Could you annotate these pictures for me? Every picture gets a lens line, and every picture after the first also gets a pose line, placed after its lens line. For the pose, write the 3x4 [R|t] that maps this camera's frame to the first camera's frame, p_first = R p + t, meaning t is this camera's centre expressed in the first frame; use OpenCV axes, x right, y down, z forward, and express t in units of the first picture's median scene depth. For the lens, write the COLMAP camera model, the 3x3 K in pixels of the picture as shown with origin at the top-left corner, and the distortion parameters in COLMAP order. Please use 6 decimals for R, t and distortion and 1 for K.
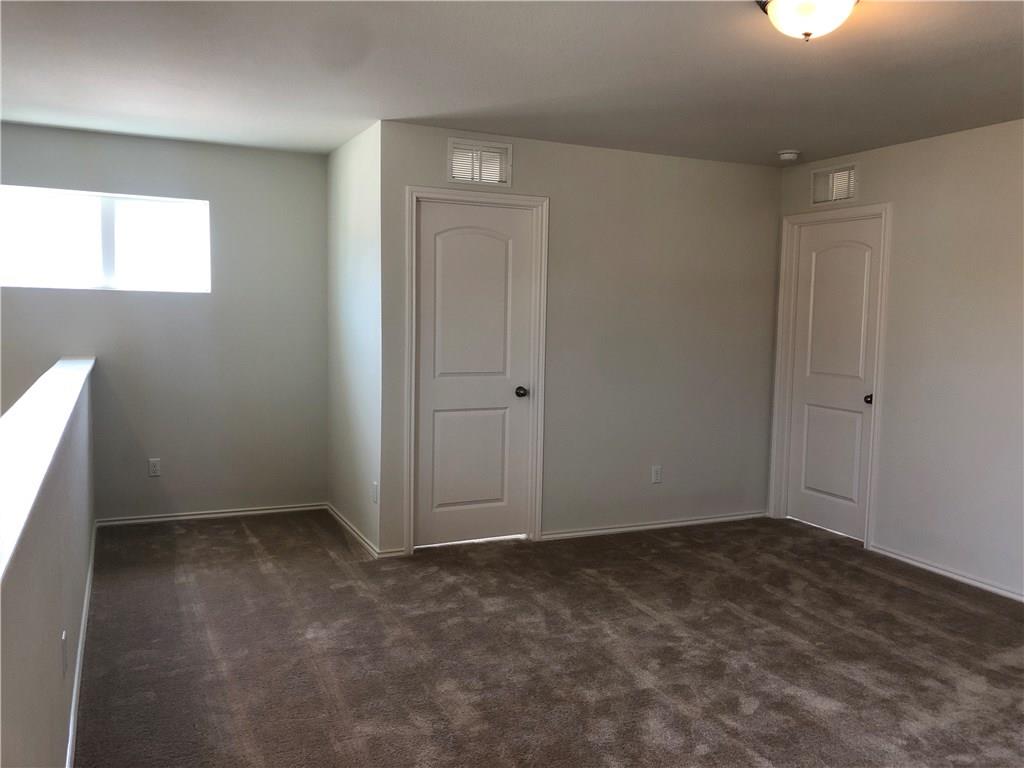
lens RADIAL K [[834.8, 0, 512.6], [0, 834.8, 378.7], [0, 0, 1]] dist [0.036449, -0.030434]
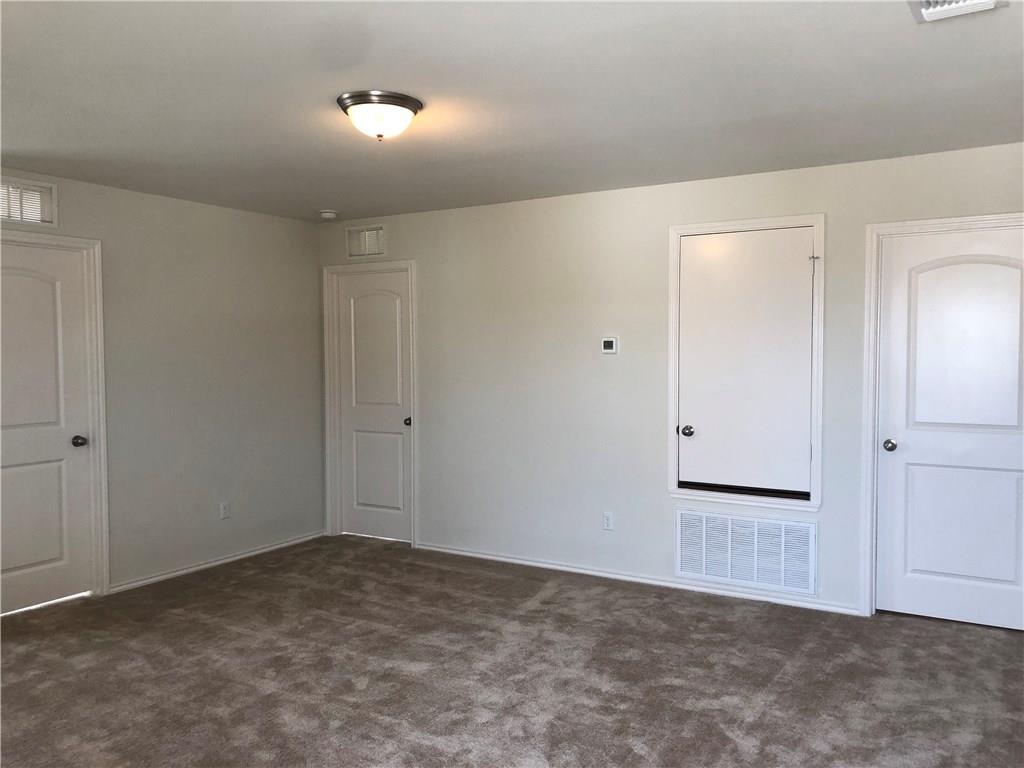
lens RADIAL K [[834.8, 0, 513.7], [0, 834.8, 382.7], [0, 0, 1]] dist [0.036449, -0.030434]
pose [[0.832505, -0.047093, 0.552012, -0.126326], [0.068966, 0.997440, -0.018917, 0.001984], [-0.549708, 0.053819, 0.833622, -0.095022]]
